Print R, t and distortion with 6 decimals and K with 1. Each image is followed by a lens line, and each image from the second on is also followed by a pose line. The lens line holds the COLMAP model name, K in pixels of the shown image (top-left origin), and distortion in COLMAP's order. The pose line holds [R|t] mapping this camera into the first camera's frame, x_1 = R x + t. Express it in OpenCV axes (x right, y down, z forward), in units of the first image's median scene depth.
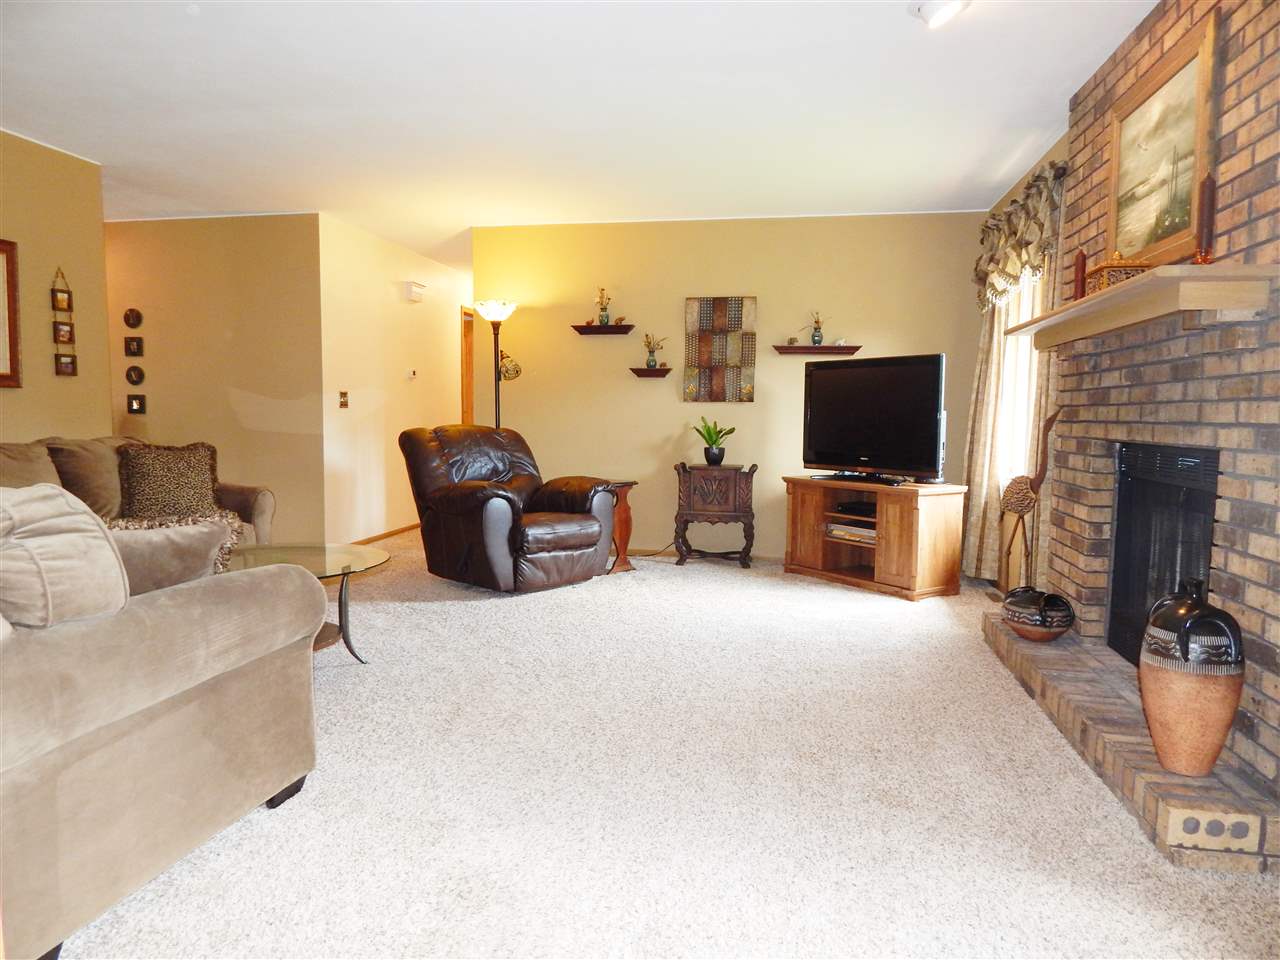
lens RADIAL K [[839.6, 0, 641.3], [0, 839.6, 480.5], [0, 0, 1]] dist [0.005047, -0.009409]
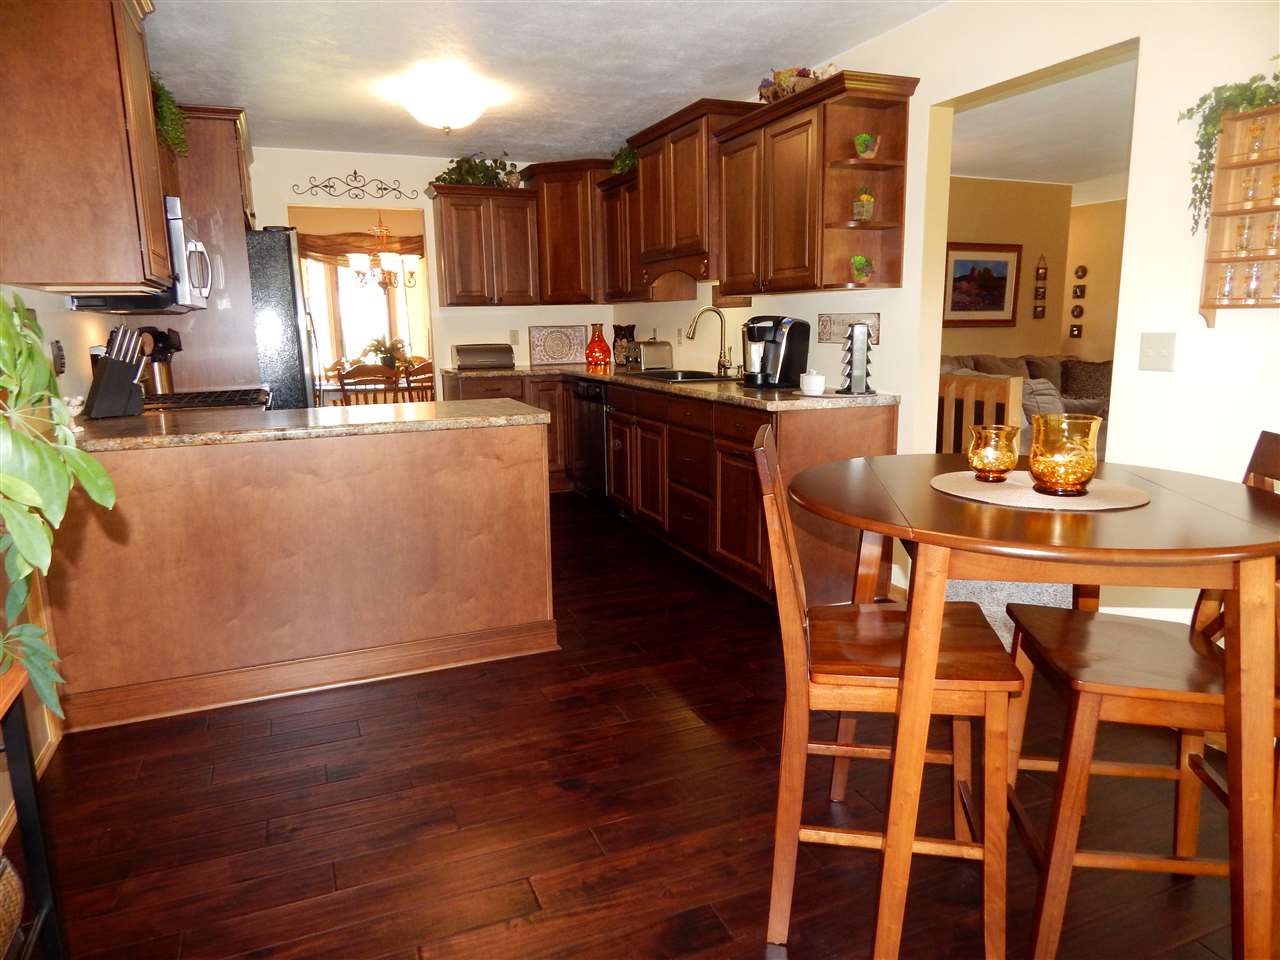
lens RADIAL K [[839.6, 0, 644.7], [0, 839.6, 471.6], [0, 0, 1]] dist [0.005047, -0.009409]
pose [[0.535260, 0.145356, -0.832087, 0.462775], [-0.062889, 0.989206, 0.132348, 0.010434], [0.842343, -0.018512, 0.538624, -0.786707]]
